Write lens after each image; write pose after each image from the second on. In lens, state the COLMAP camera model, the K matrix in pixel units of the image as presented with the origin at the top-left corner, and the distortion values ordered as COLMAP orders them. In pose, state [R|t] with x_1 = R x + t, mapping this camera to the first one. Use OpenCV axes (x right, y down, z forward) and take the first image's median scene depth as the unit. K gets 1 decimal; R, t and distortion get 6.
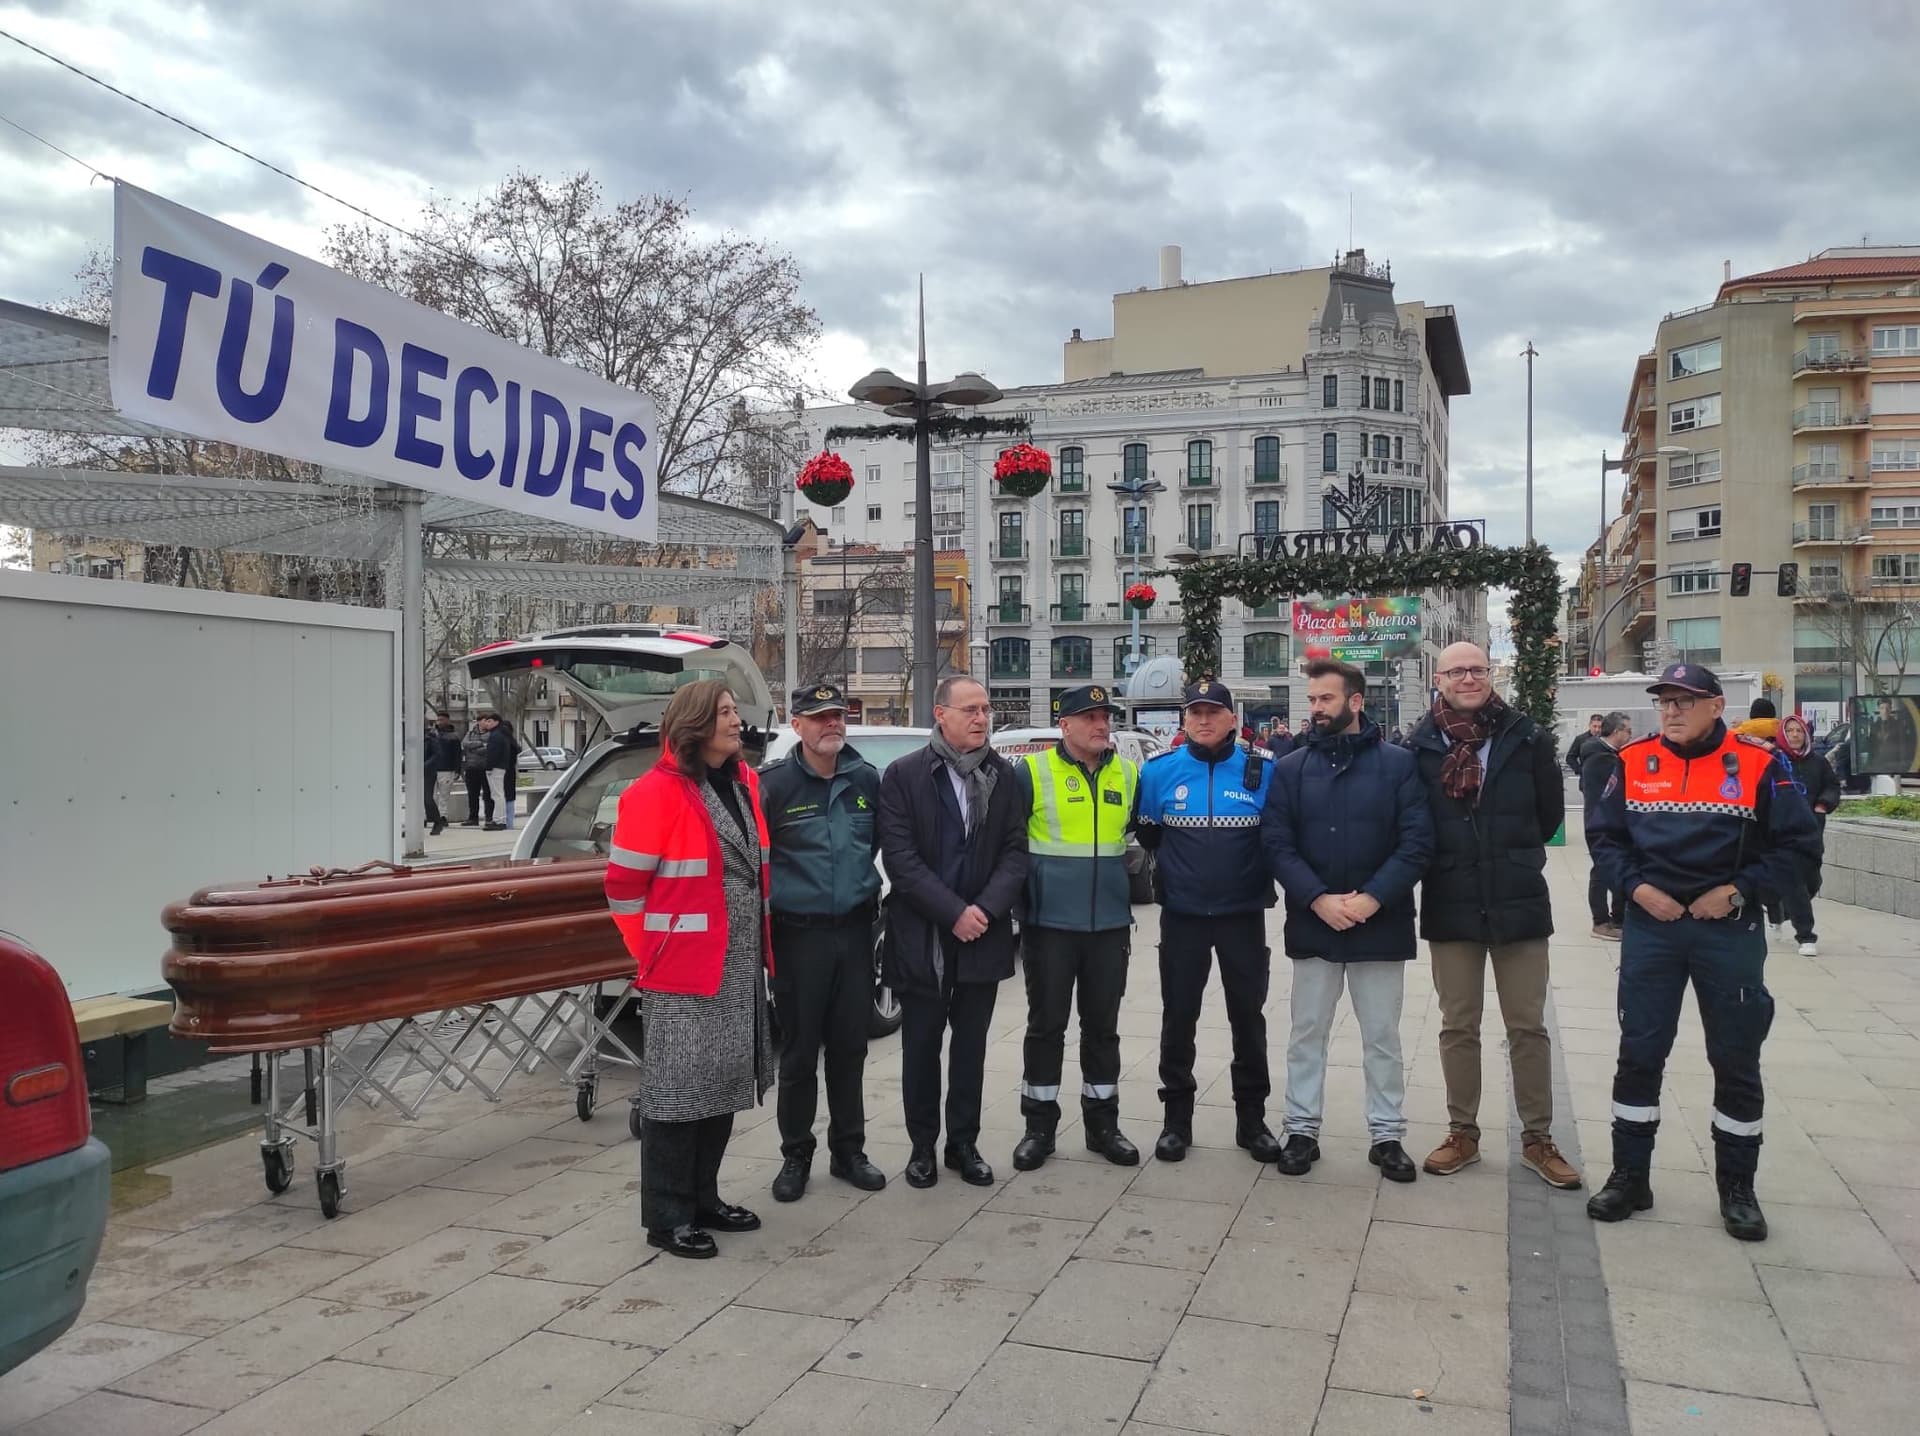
lens RADIAL K [[1535.8, 0, 974.0], [0, 1535.8, 719.7], [0, 0, 1]] dist [0.059458, -0.047572]
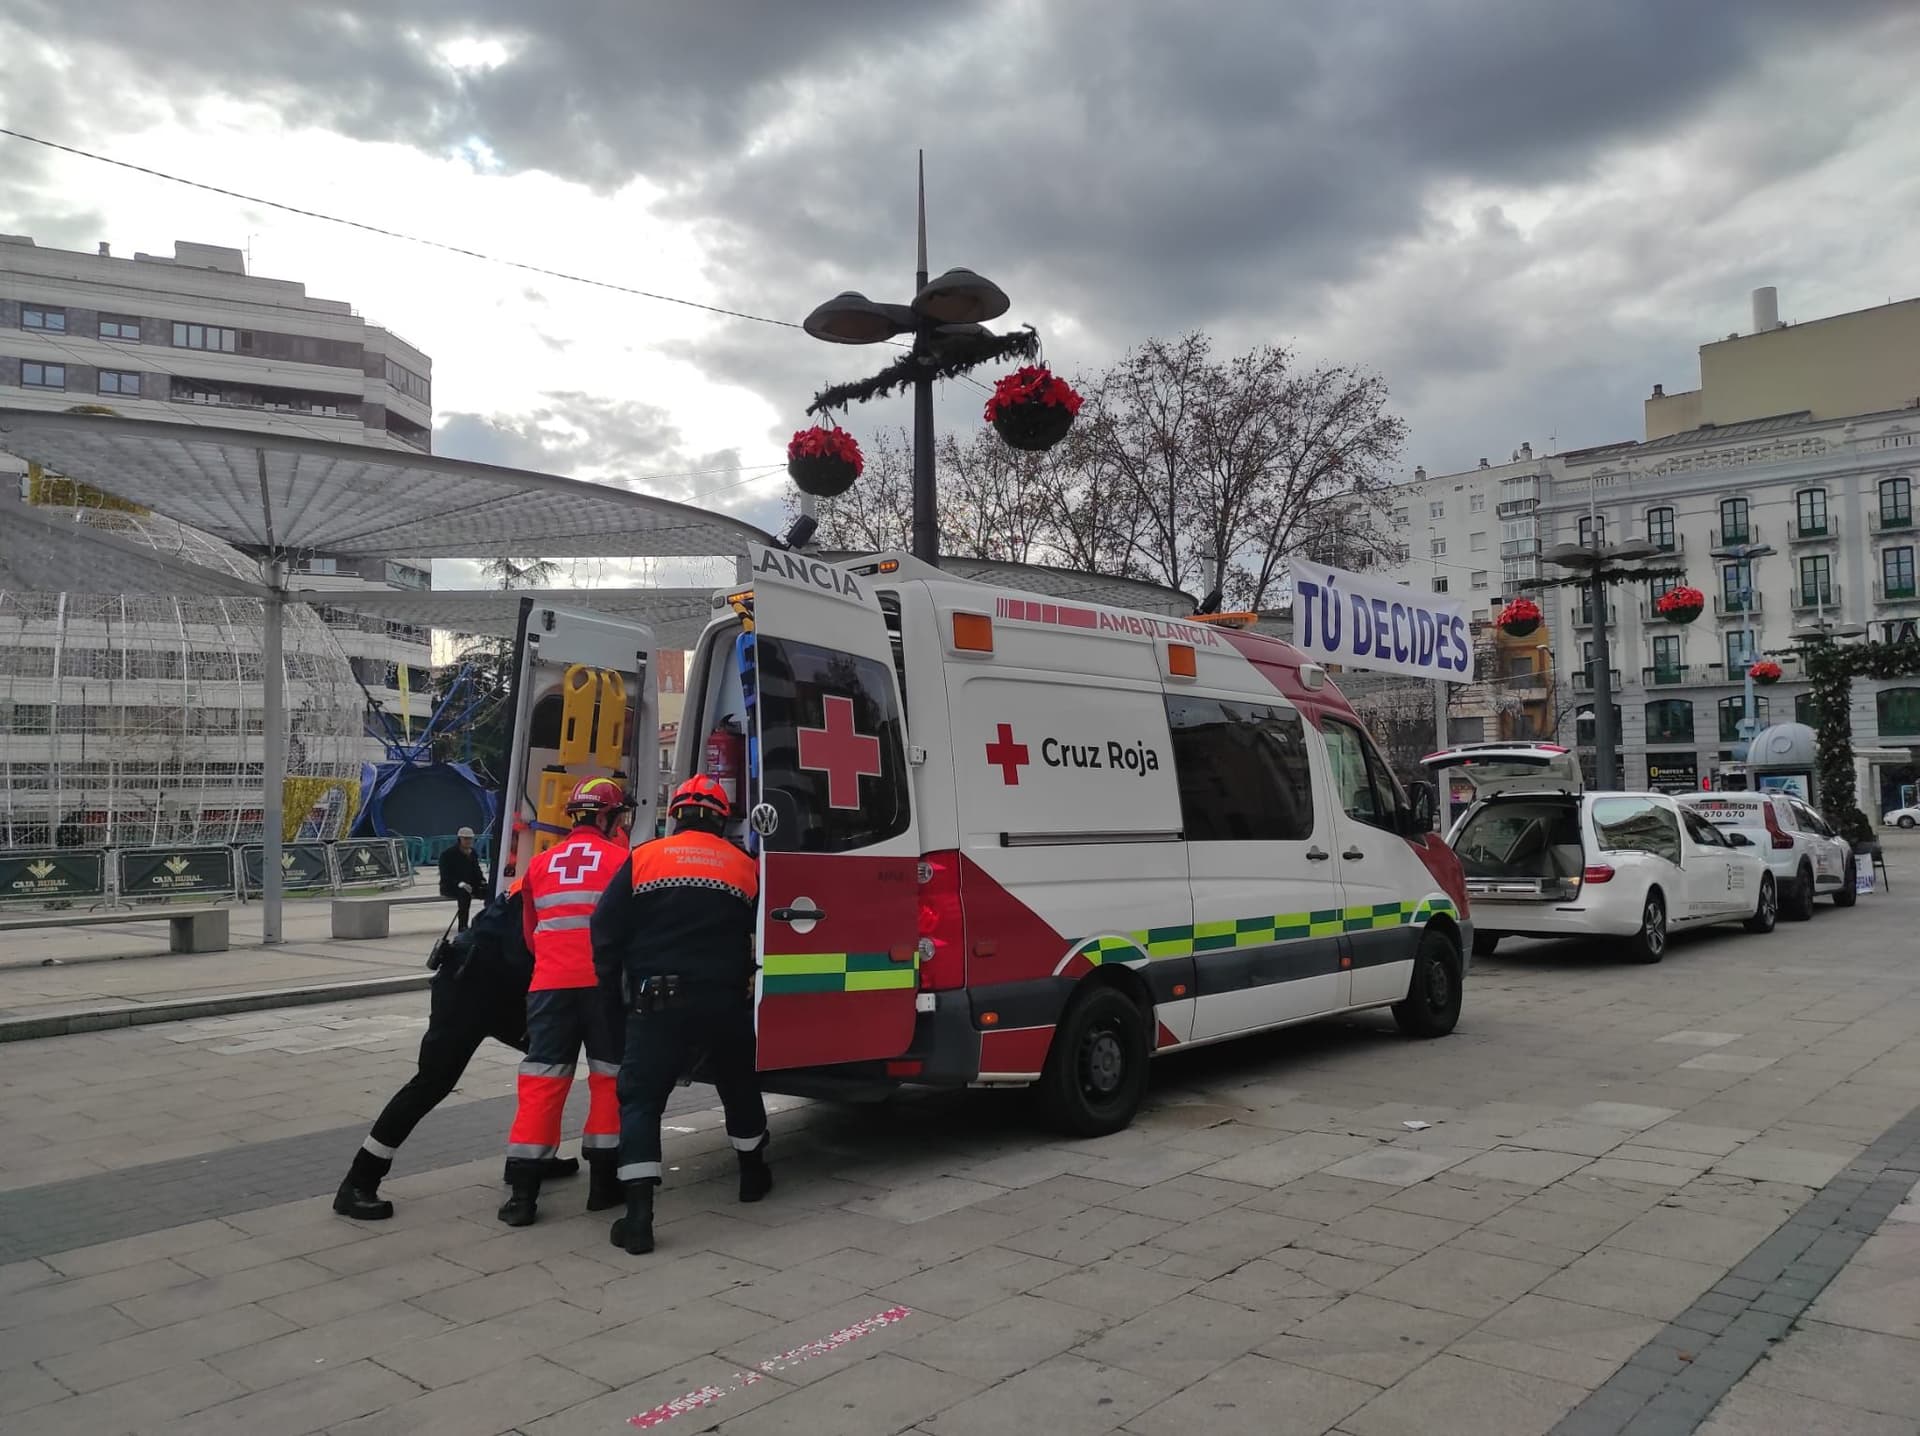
lens RADIAL K [[1408.7, 0, 949.3], [0, 1408.7, 710.6], [0, 0, 1]] dist [0.007823, 0.001385]
pose [[0.917402, -0.037743, -0.396168, -0.124510], [0.014904, 0.998053, -0.060570, 0.004799], [0.397683, 0.049663, 0.916178, -0.740350]]
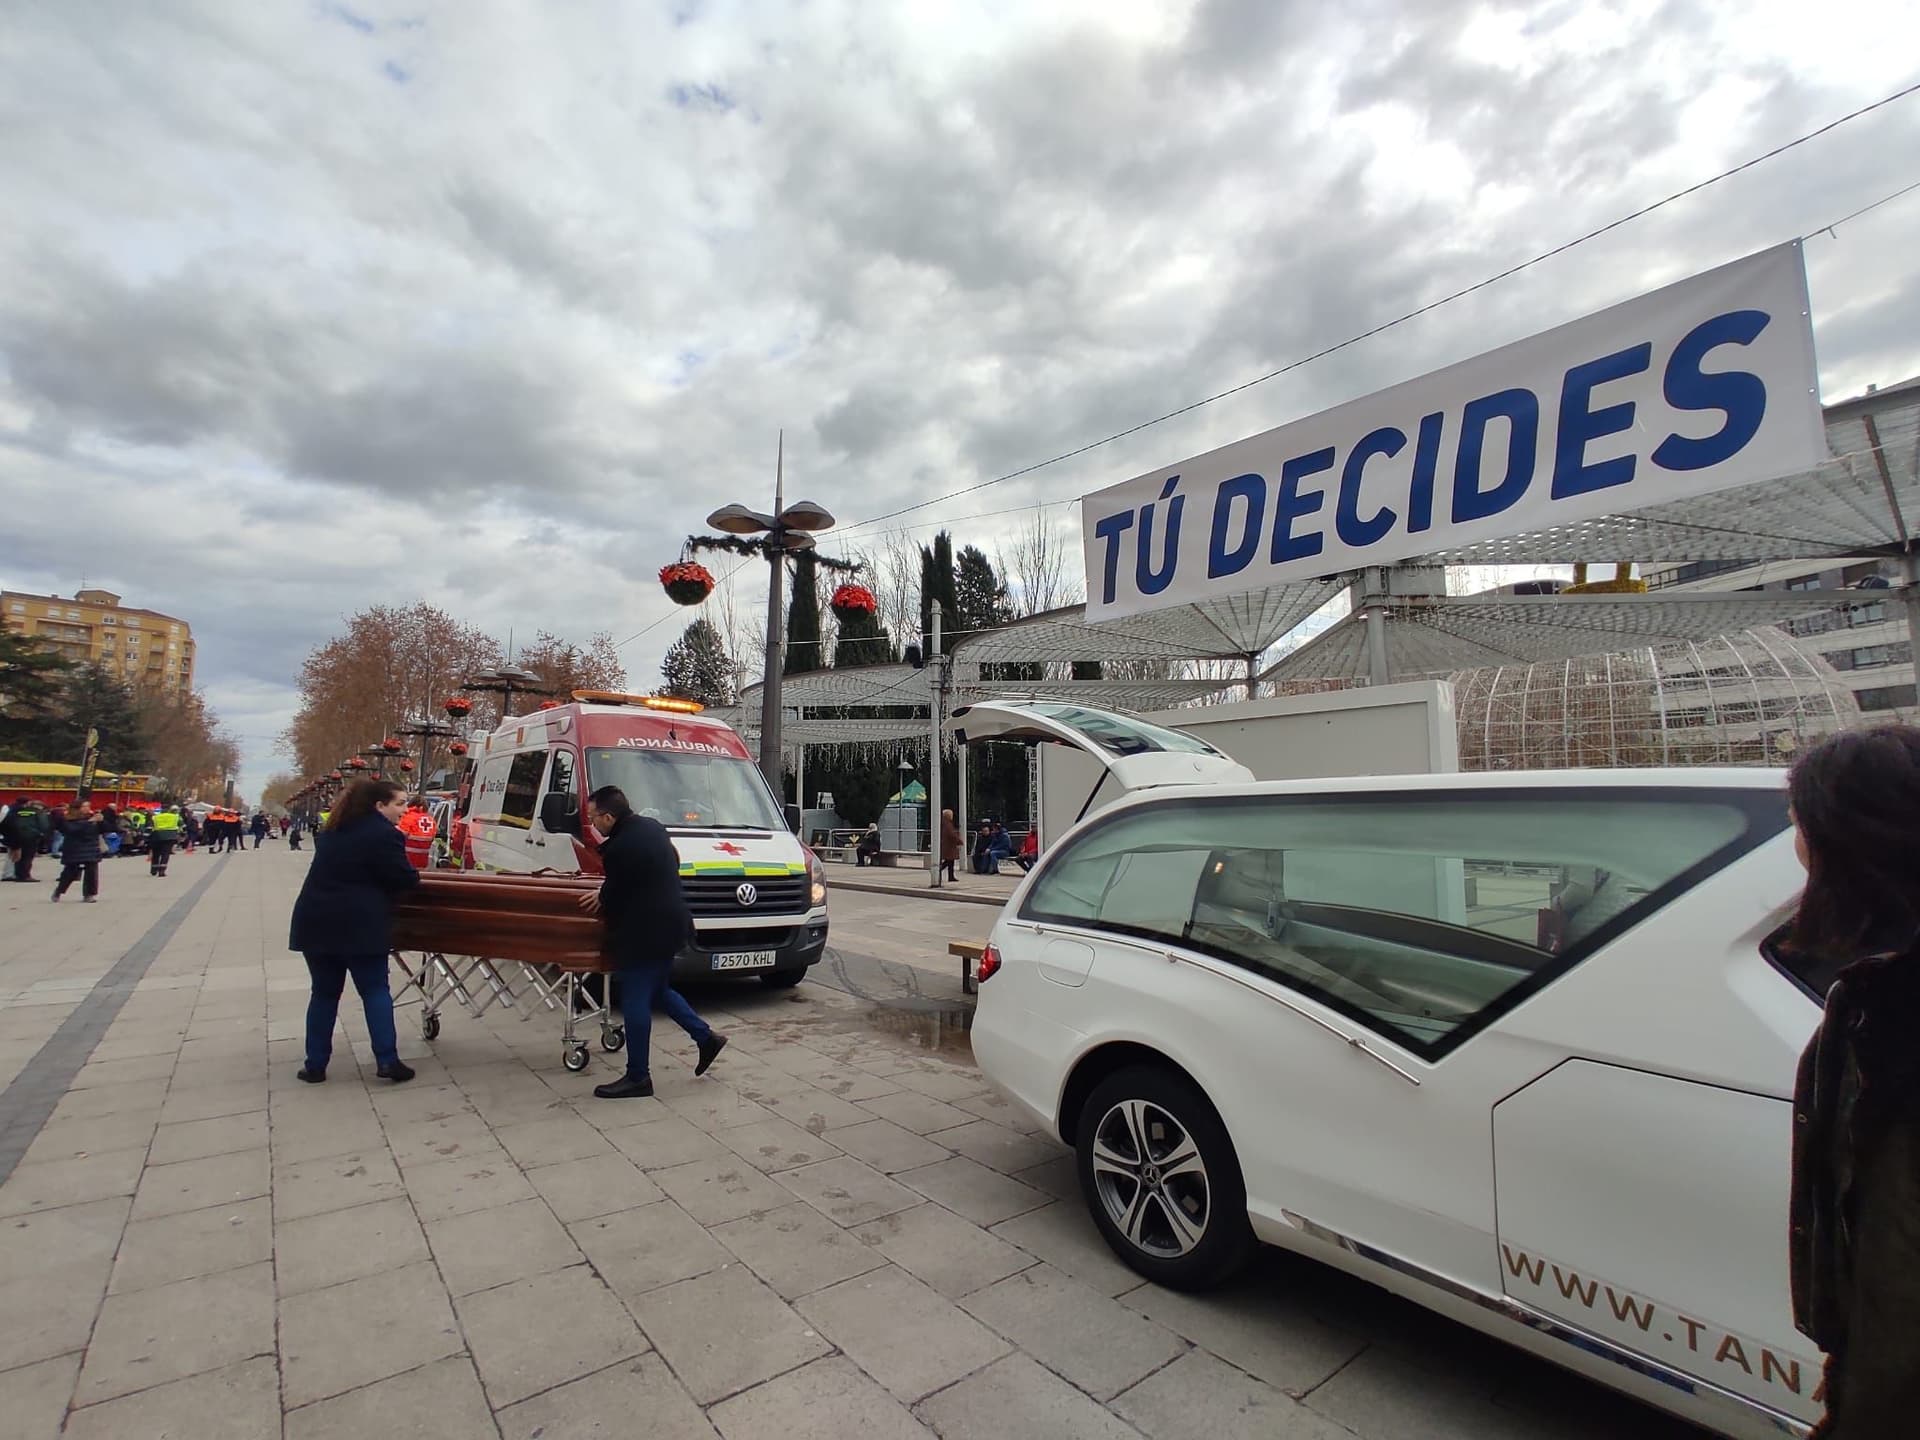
lens RADIAL K [[953.5, 0, 980.4], [0, 953.5, 713.1], [0, 0, 1]] dist [-0.010610, 0.003576]
pose [[-0.549492, -0.105702, -0.828785, 0.263267], [-0.011433, 0.992823, -0.119043, 0.023088], [0.835421, -0.055938, -0.546757, 0.968666]]
